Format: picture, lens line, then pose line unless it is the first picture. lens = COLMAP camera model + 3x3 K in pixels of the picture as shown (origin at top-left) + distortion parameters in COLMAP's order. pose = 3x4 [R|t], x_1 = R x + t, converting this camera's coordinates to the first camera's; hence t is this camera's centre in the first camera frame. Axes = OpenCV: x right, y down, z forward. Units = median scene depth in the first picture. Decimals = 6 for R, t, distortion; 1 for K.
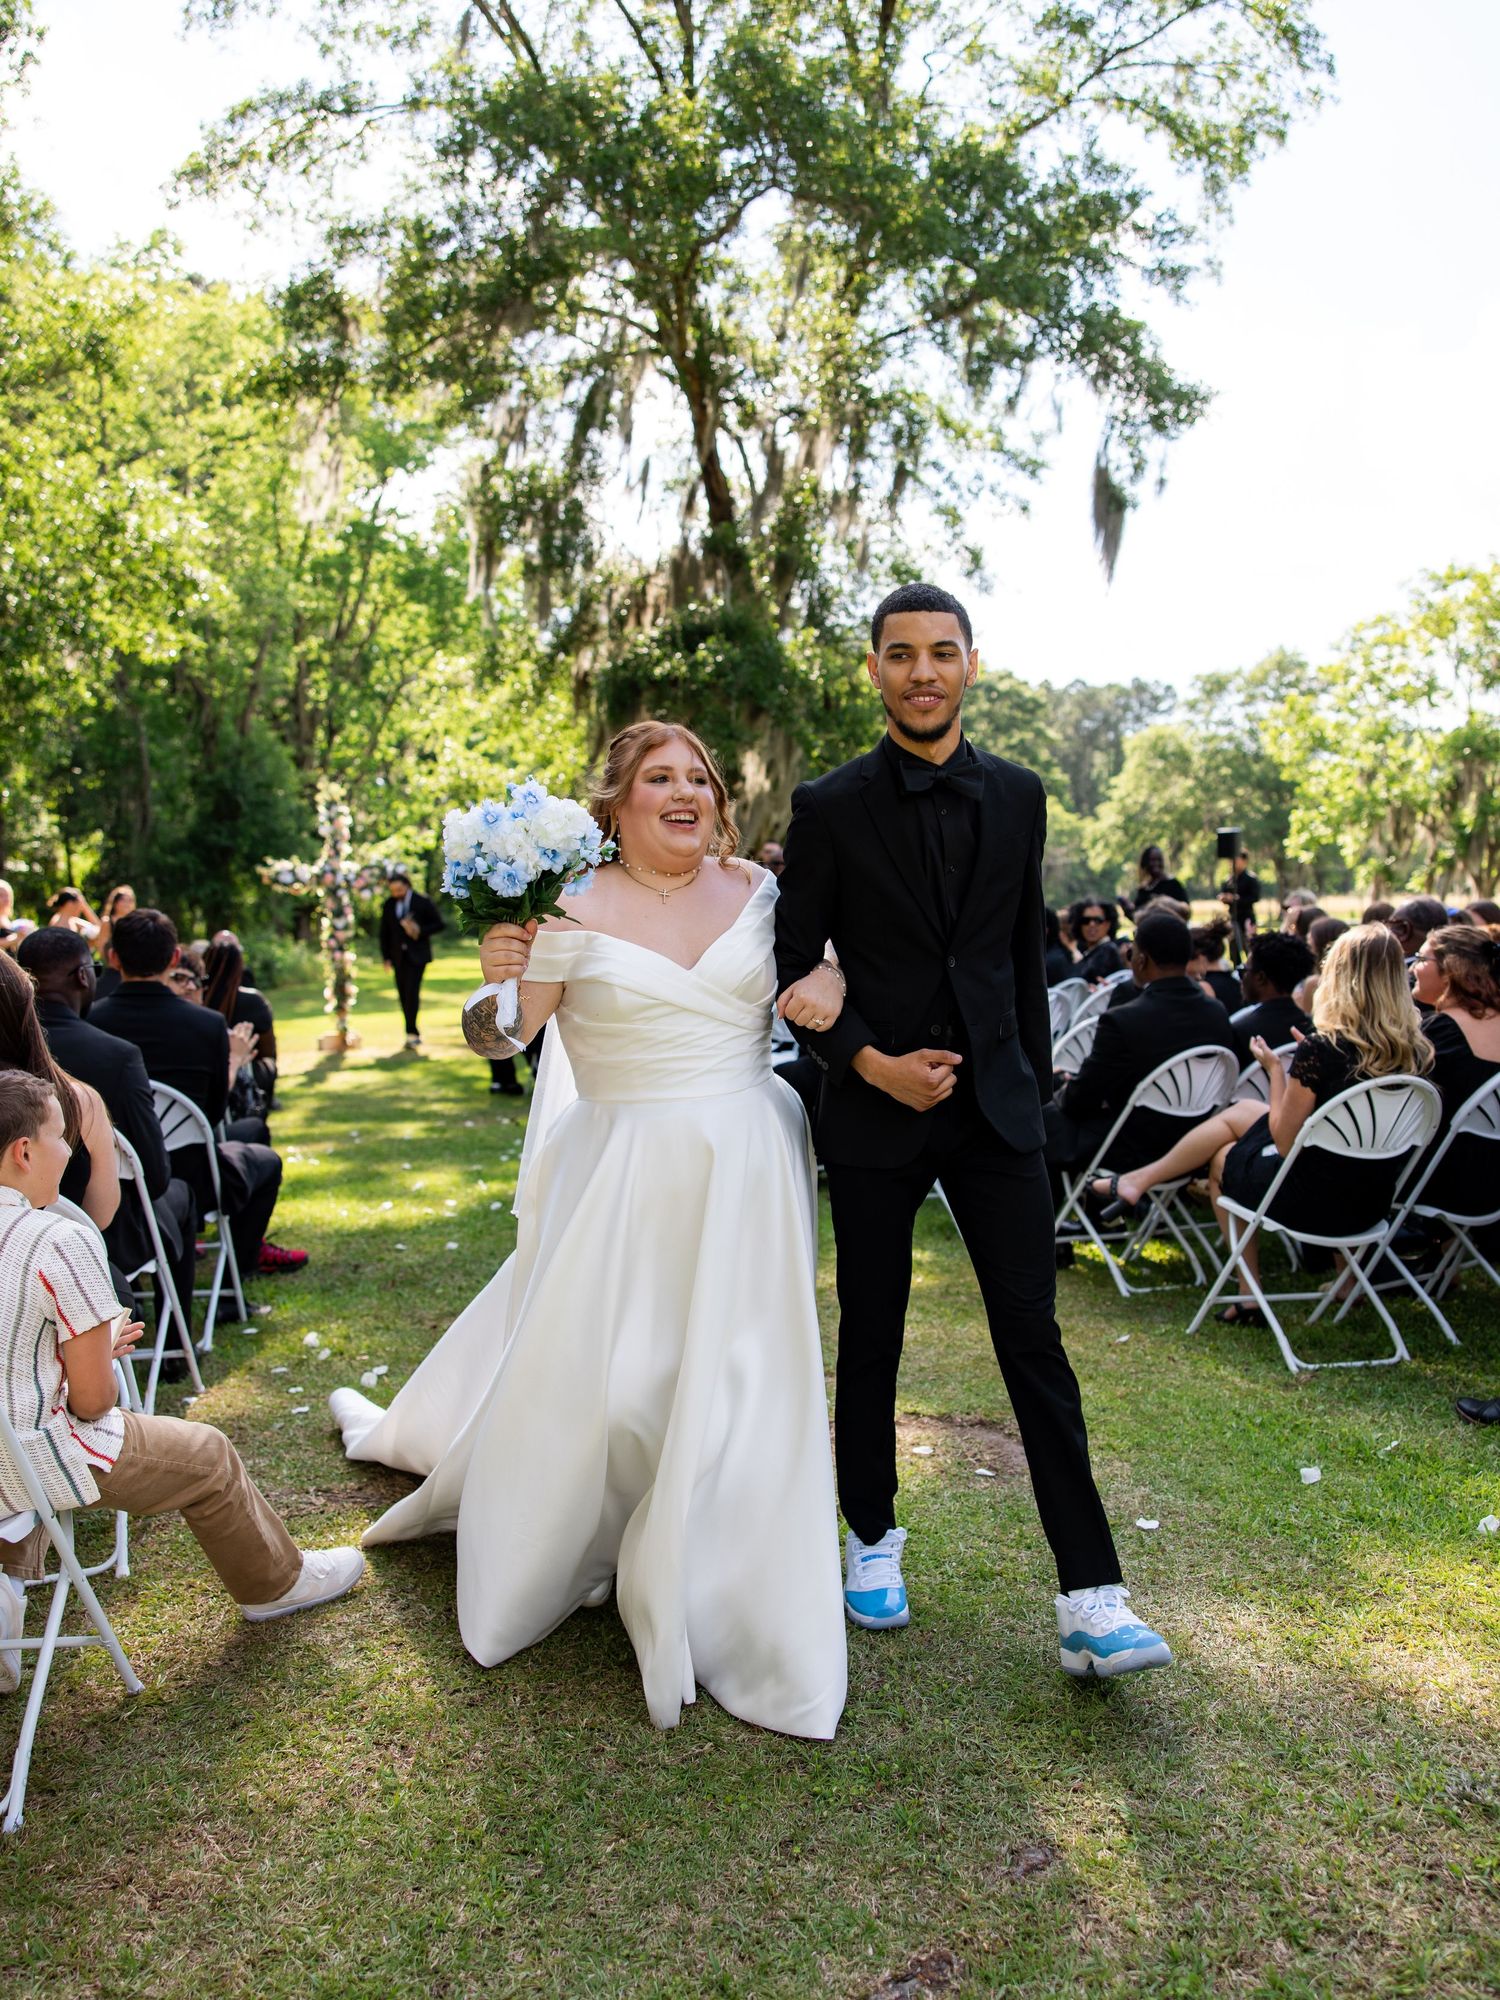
lens RADIAL K [[2268.8, 0, 750.0], [0, 2268.8, 1000.0], [0, 0, 1]] dist [-0.001890, 0.003223]
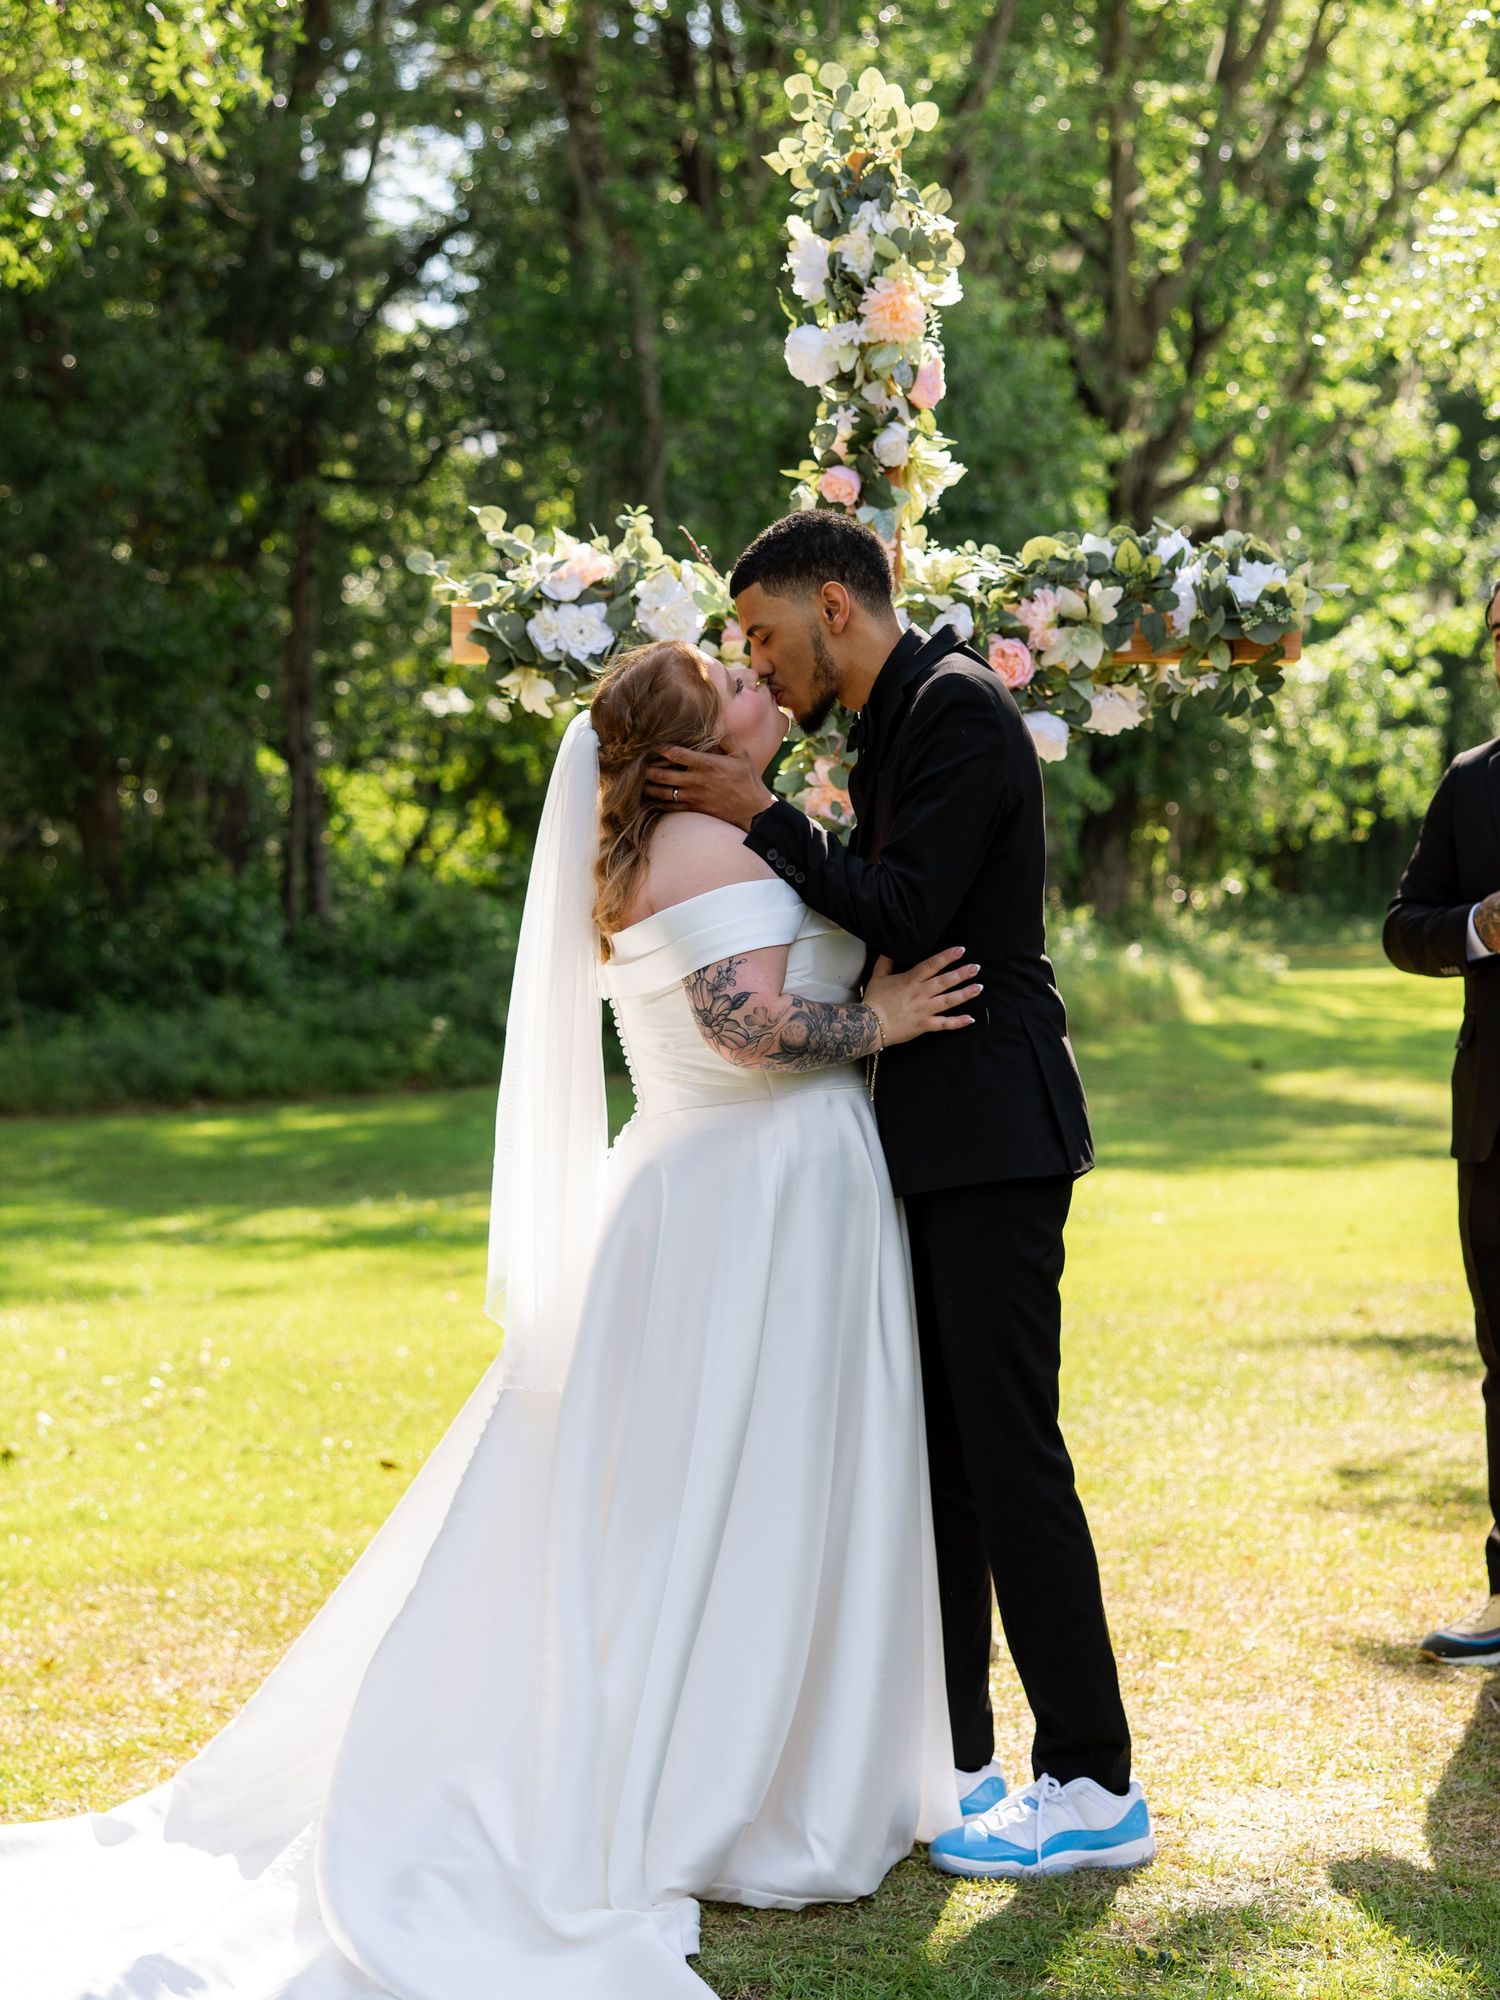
lens RADIAL K [[2955.9, 0, 750.0], [0, 2955.9, 1000.0], [0, 0, 1]] dist [-0.017882, -0.049747]
pose [[0.929540, 0.037968, -0.366761, -0.096368], [-0.030440, 0.999191, 0.026290, -0.028586], [0.367463, -0.013273, 0.929944, 0.700060]]
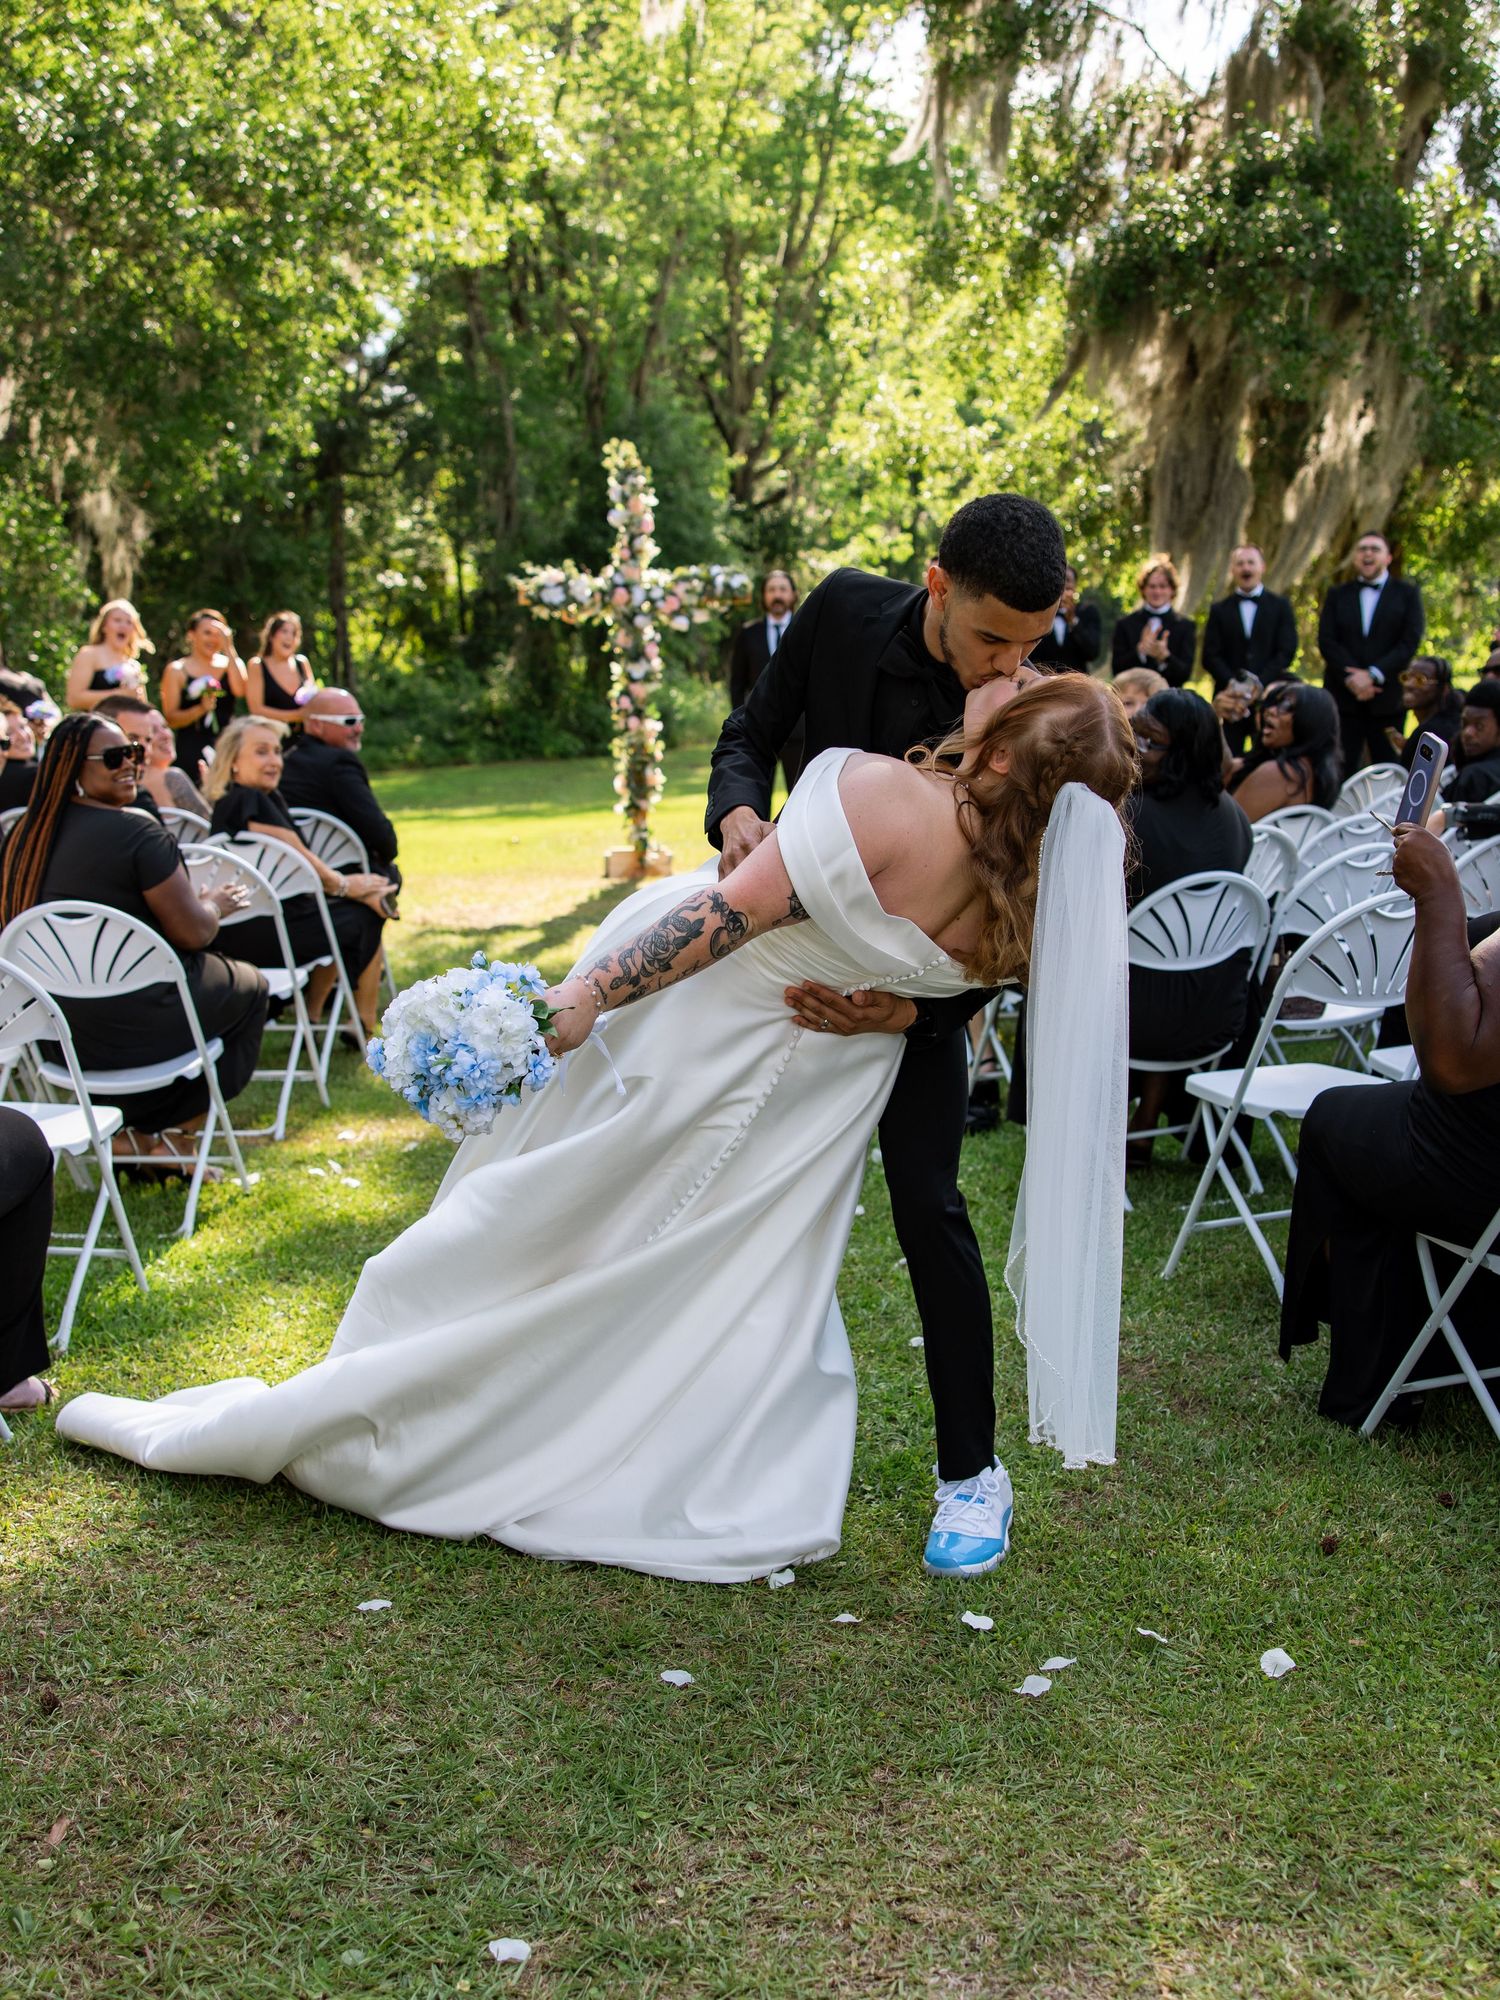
lens RADIAL K [[2268.8, 0, 750.0], [0, 2268.8, 1000.0], [0, 0, 1]] dist [-0.001890, 0.003223]
pose [[0.964561, 0.051798, -0.258724, 0.011151], [-0.020185, 0.992154, 0.123381, -0.019196], [0.263085, -0.113786, 0.958039, 0.360127]]
